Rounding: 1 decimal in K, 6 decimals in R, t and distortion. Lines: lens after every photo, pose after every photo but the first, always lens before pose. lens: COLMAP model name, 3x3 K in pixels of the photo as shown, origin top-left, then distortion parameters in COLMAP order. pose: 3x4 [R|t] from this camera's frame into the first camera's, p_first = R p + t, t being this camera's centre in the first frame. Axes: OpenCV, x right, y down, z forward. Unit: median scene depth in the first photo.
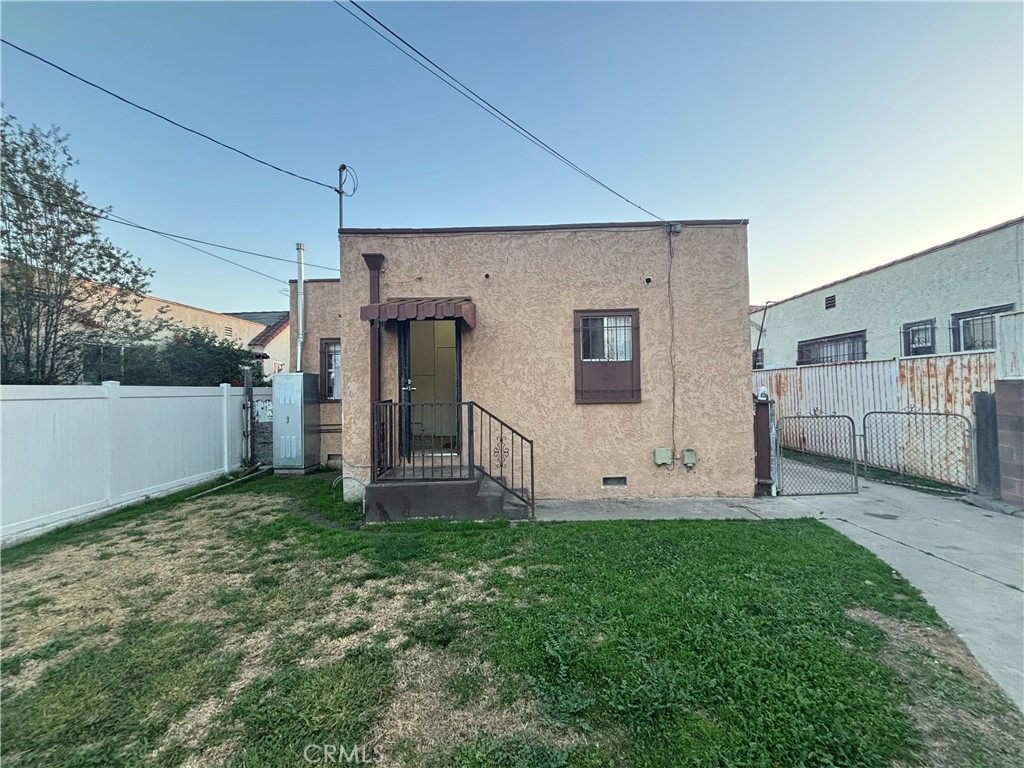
lens RADIAL K [[413.4, 0, 508.5], [0, 413.4, 380.7], [0, 0, 1]] dist [-0.001833, 0.000010]
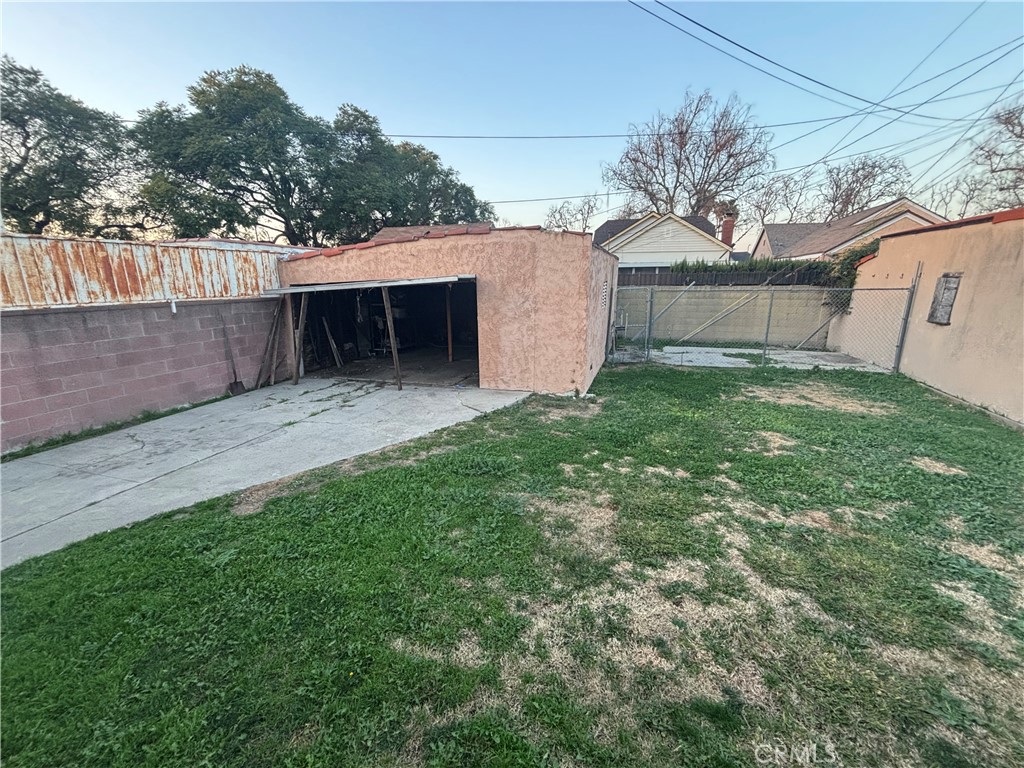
lens RADIAL K [[410.5, 0, 512.7], [0, 410.5, 386.6], [0, 0, 1]] dist [-0.002362, -0.000521]
pose [[-0.959843, -0.044504, 0.276983, -0.234129], [0.019847, 0.974090, 0.225288, -0.066644], [-0.279833, 0.221739, -0.934091, 1.716706]]
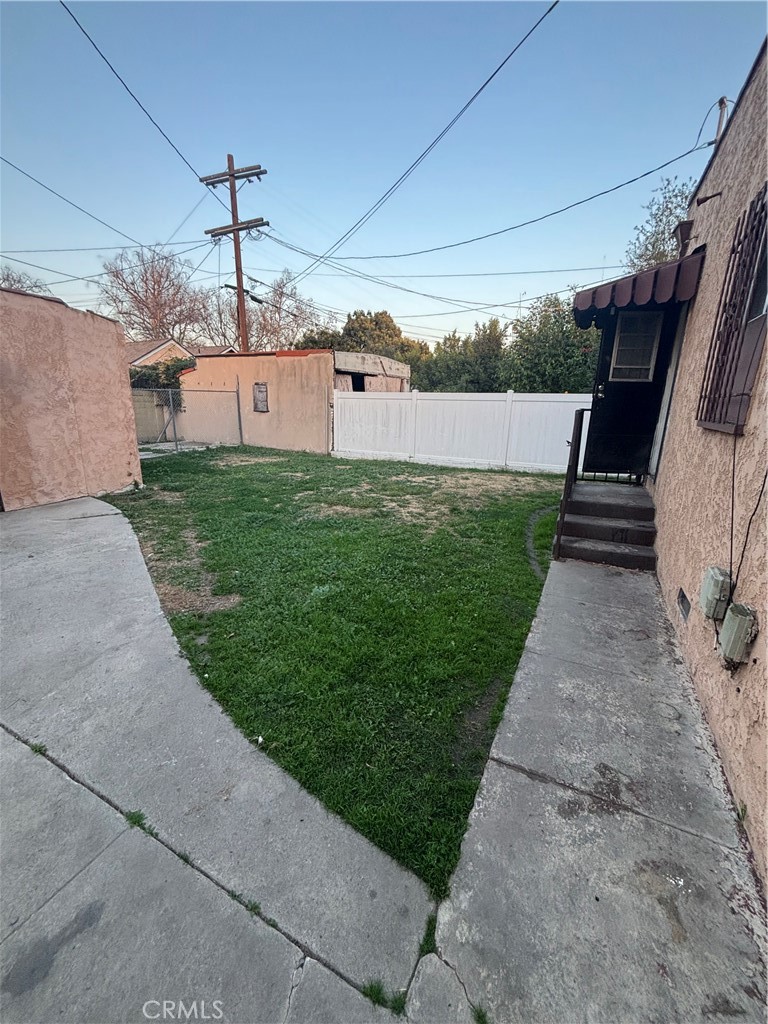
lens RADIAL K [[410.5, 0, 386.2], [0, 410.5, 513.4], [0, 0, 1]] dist [-0.002362, -0.000521]
pose [[-0.413612, 0.249522, -0.875593, 1.464155], [0.008709, 0.962752, 0.270246, 0.041275], [0.910411, 0.104151, -0.400379, 1.655190]]
